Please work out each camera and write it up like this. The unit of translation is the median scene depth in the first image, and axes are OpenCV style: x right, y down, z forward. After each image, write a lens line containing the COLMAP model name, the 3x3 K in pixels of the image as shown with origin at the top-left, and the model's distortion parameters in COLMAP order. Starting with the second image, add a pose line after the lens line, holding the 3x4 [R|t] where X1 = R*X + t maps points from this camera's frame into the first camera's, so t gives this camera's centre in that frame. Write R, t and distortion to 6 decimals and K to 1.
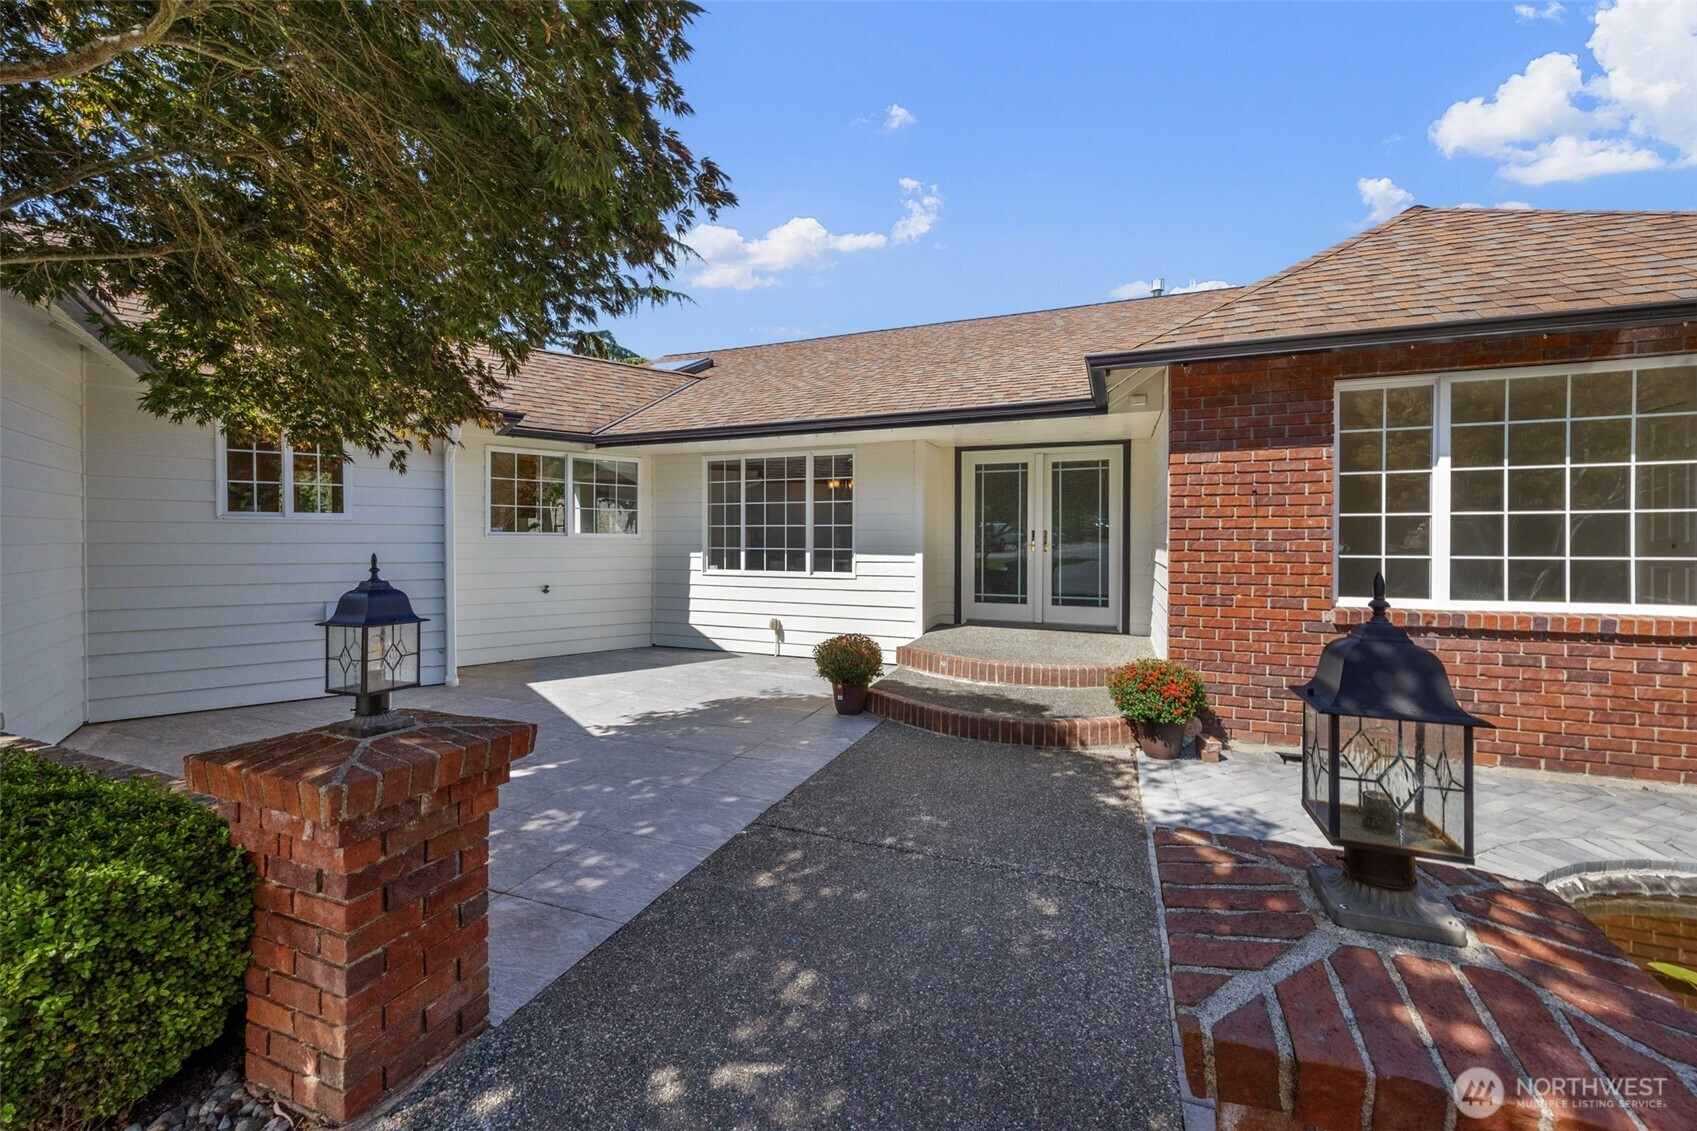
lens RADIAL K [[665.9, 0, 852.0], [0, 665.9, 554.6], [0, 0, 1]] dist [-0.001488, -0.000263]
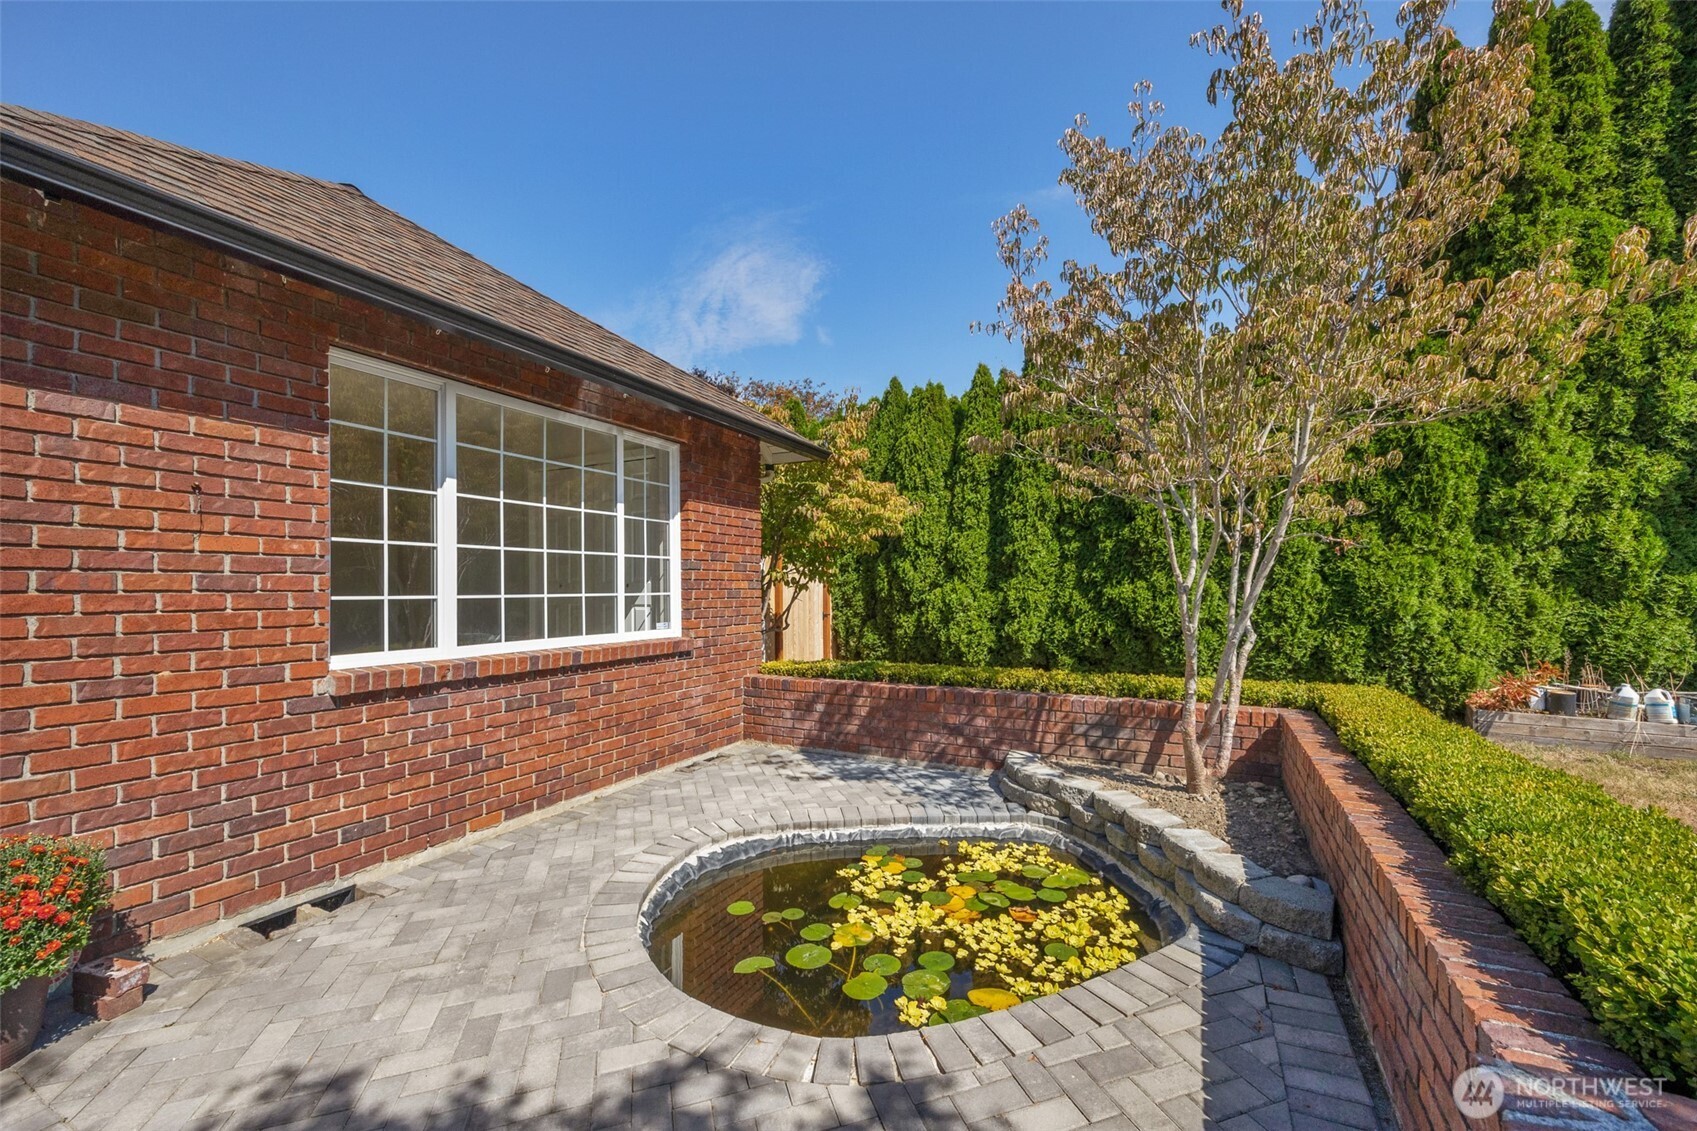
lens RADIAL K [[665.9, 0, 851.6], [0, 665.9, 580.9], [0, 0, 1]] dist [-0.001488, -0.000263]
pose [[0.079345, 0.009011, 0.996807, 0.084561], [0.016529, 0.999810, -0.010353, 0.000989], [-0.996710, 0.017297, 0.079181, 0.423485]]
